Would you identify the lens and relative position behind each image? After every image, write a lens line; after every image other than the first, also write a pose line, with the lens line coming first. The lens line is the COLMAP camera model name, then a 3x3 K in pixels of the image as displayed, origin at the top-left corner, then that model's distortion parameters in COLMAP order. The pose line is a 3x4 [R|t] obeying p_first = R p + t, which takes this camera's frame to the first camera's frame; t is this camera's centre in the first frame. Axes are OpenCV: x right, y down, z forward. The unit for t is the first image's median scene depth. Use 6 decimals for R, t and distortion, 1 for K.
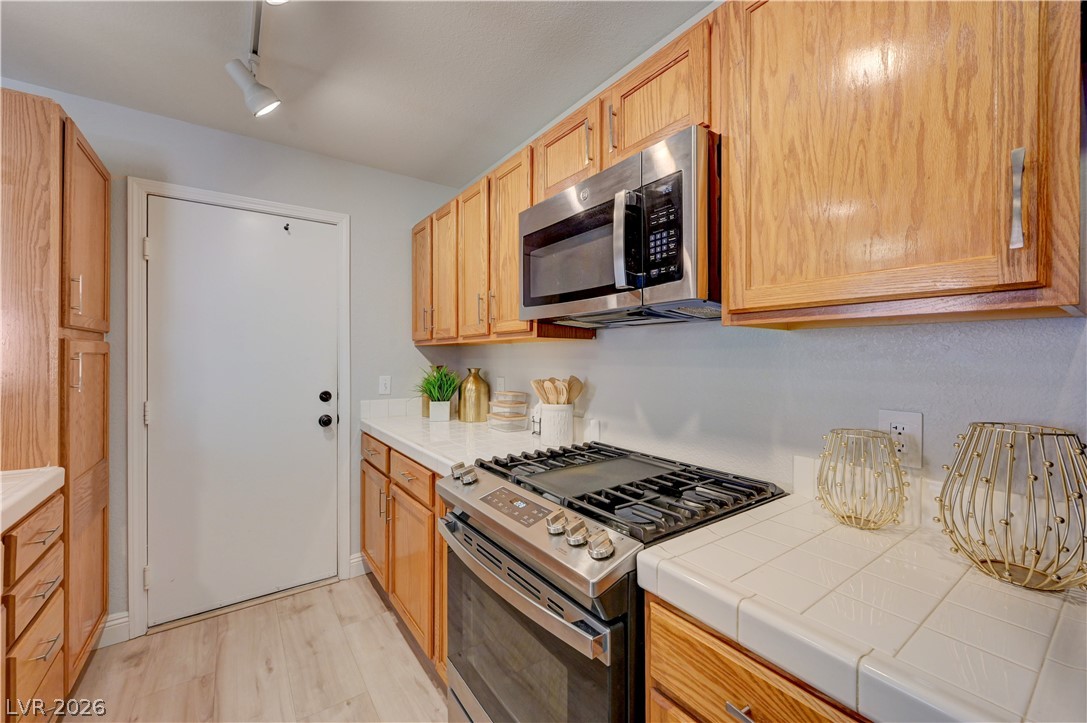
lens RADIAL K [[429.7, 0, 543.5], [0, 429.7, 361.5], [0, 0, 1]] dist [-0.000016, 0.000201]
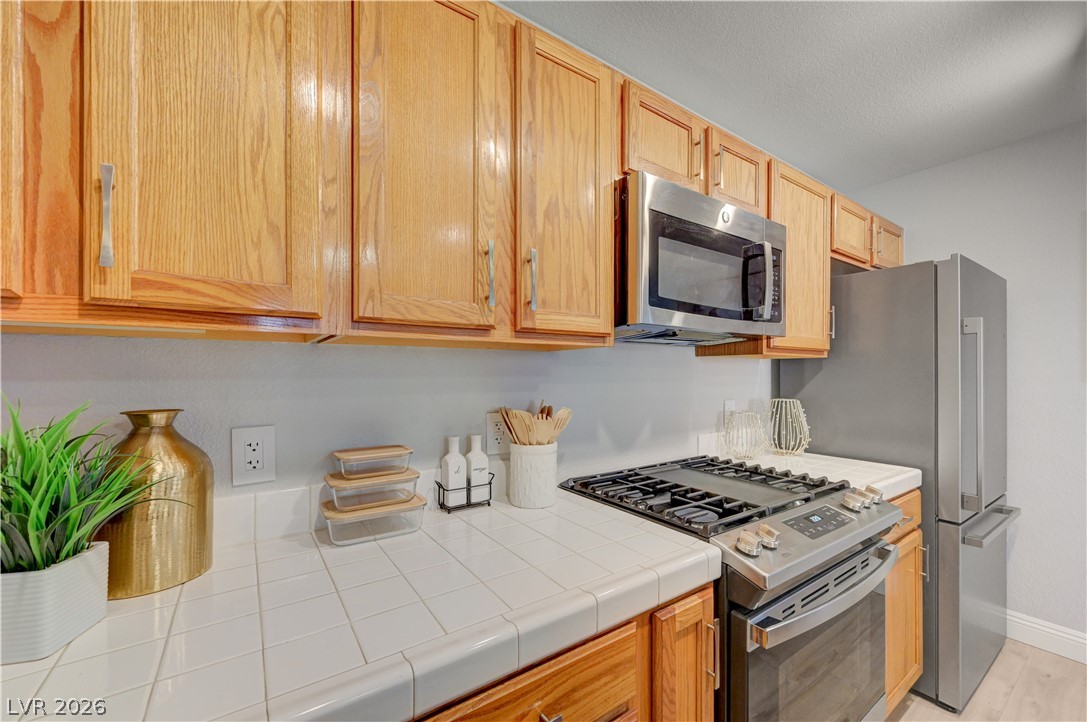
lens RADIAL K [[432.3, 0, 546.8], [0, 432.3, 364.8], [0, 0, 1]] dist [-0.001266, -0.000264]
pose [[0.008875, -0.003526, 0.999954, -1.090963], [-0.001926, 0.999992, 0.003543, -0.040440], [-0.999959, -0.001957, 0.008868, 1.625066]]
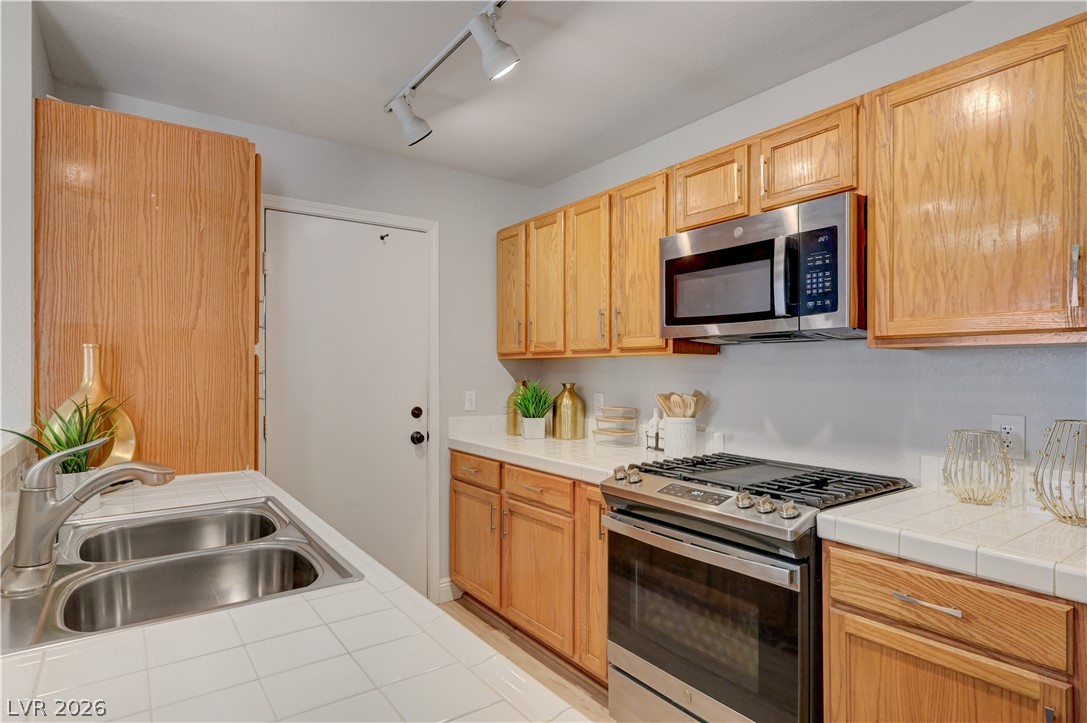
lens RADIAL K [[585.0, 0, 543.8], [0, 585.0, 377.0], [0, 0, 1]] dist [0.001485, -0.000110]
pose [[0.999998, 0.001320, 0.001359, -0.494851], [-0.001322, 0.999997, 0.001915, -0.000258], [-0.001357, -0.001916, 0.999997, -0.660178]]
